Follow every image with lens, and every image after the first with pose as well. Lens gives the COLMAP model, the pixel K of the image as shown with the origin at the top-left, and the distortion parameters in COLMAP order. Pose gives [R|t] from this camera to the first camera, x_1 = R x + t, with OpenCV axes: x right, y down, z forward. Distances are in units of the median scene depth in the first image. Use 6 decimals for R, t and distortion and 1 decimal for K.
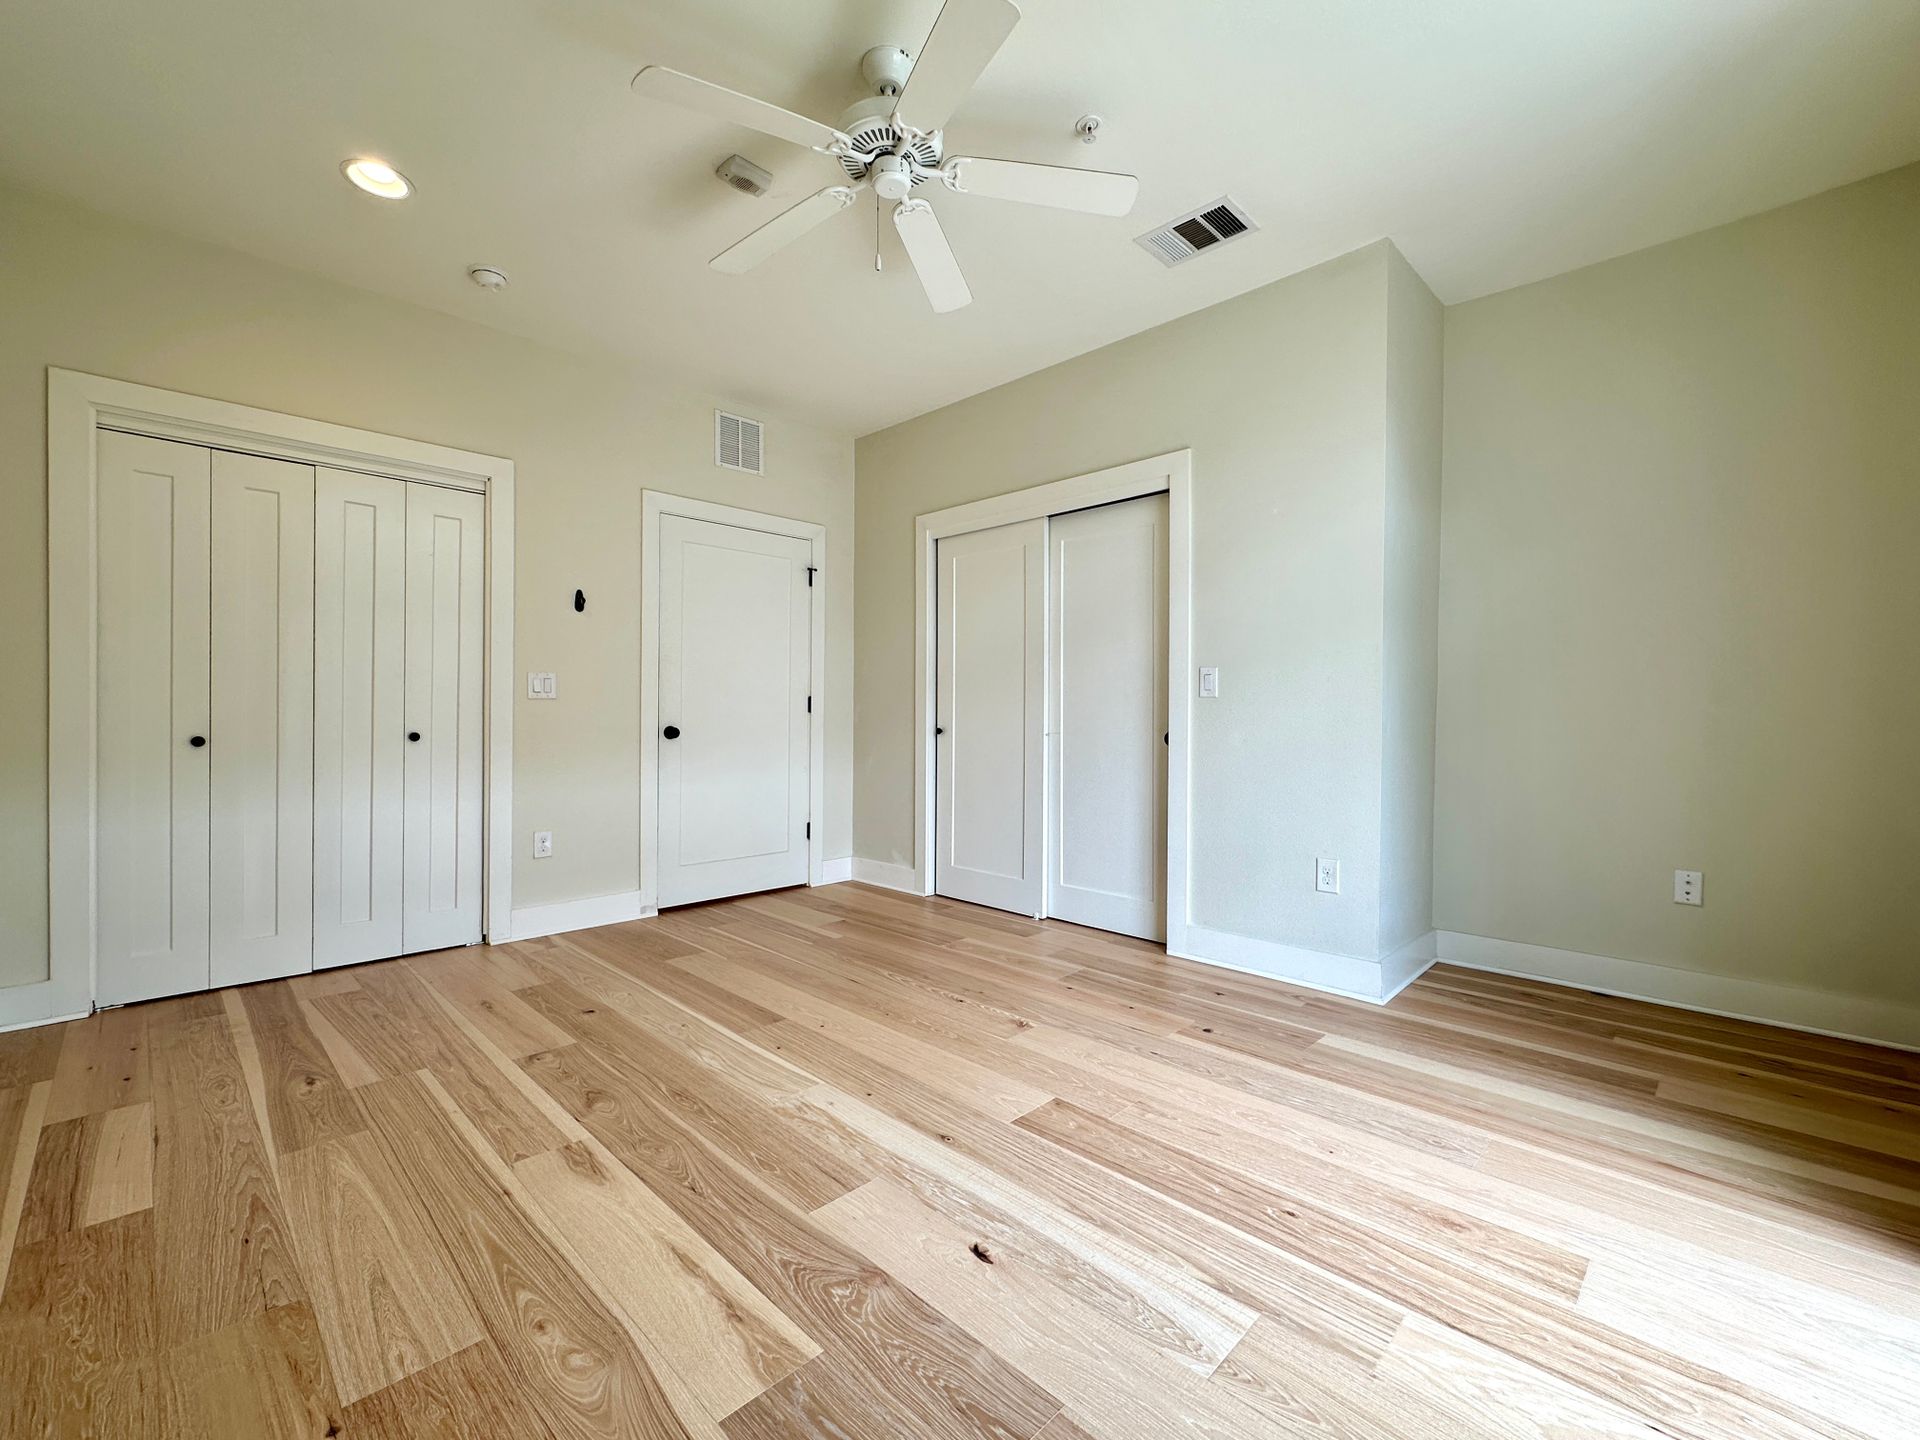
lens RADIAL K [[771.8, 0, 960.7], [0, 771.8, 715.2], [0, 0, 1]] dist [-0.002193, 0.000159]
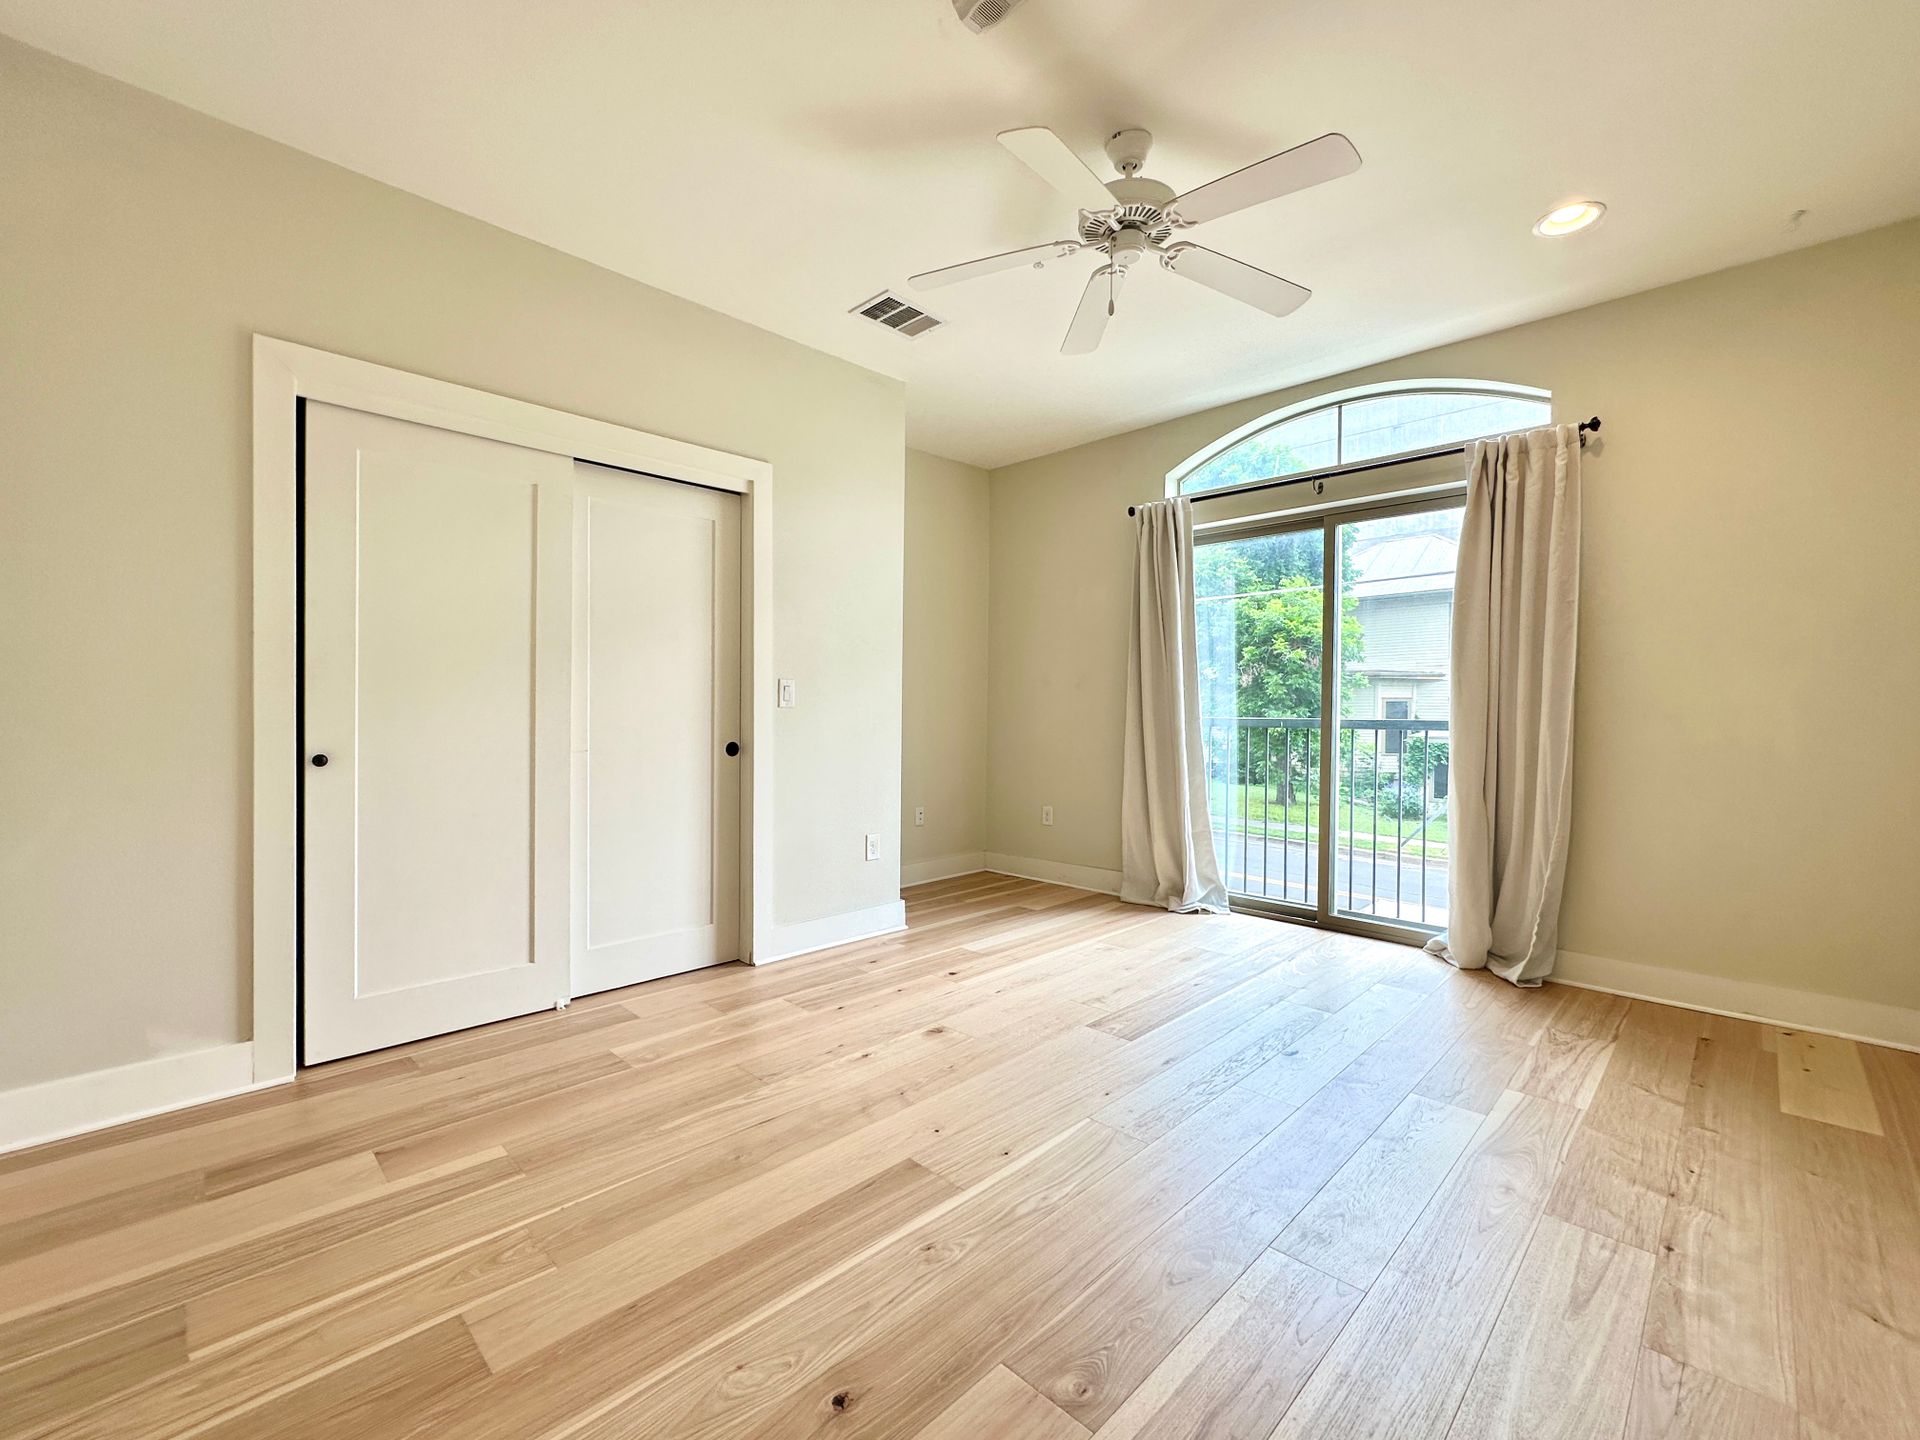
lens RADIAL K [[771.8, 0, 960.7], [0, 771.8, 715.2], [0, 0, 1]] dist [-0.002193, 0.000159]
pose [[0.051651, -0.006726, 0.998643, -0.808698], [-0.001330, 0.999976, 0.006804, -0.022388], [-0.998664, -0.001679, 0.051641, 0.787342]]
